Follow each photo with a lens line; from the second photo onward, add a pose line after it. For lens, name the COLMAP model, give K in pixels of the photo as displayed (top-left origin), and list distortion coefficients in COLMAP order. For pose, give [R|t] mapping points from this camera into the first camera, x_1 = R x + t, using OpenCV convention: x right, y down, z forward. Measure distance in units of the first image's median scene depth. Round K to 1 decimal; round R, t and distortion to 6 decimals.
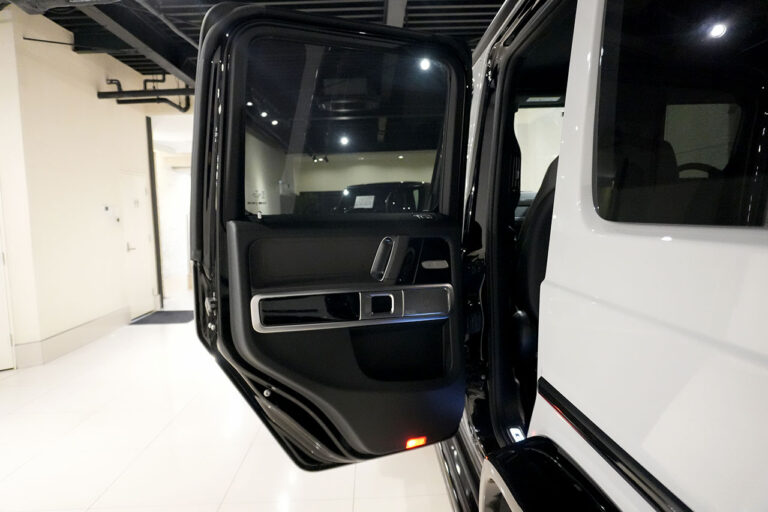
lens RADIAL K [[523.6, 0, 389.7], [0, 523.6, 252.5], [0, 0, 1]] dist [-0.020806, 0.011384]
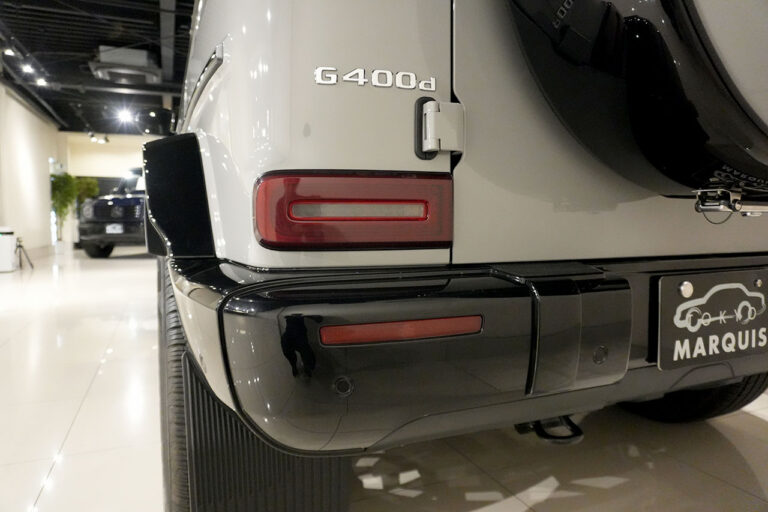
lens RADIAL K [[523.6, 0, 383.5], [0, 523.6, 251.1], [0, 0, 1]] dist [-0.020806, 0.011384]
pose [[0.937244, 0.015709, 0.348320, 0.042226], [-0.006501, 0.999598, -0.027588, 0.084446], [-0.348613, 0.023592, 0.936970, -0.104037]]
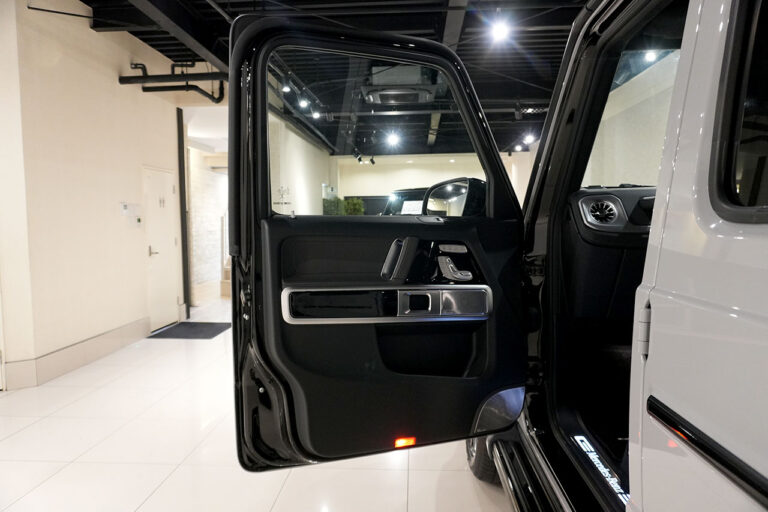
lens RADIAL K [[523.6, 0, 386.9], [0, 523.6, 256.4], [0, 0, 1]] dist [-0.020806, 0.011384]
pose [[0.995672, 0.028589, -0.088436, -0.014750], [-0.029240, 0.999554, -0.006082, -0.006721], [0.088222, 0.008642, 0.996063, 0.129581]]
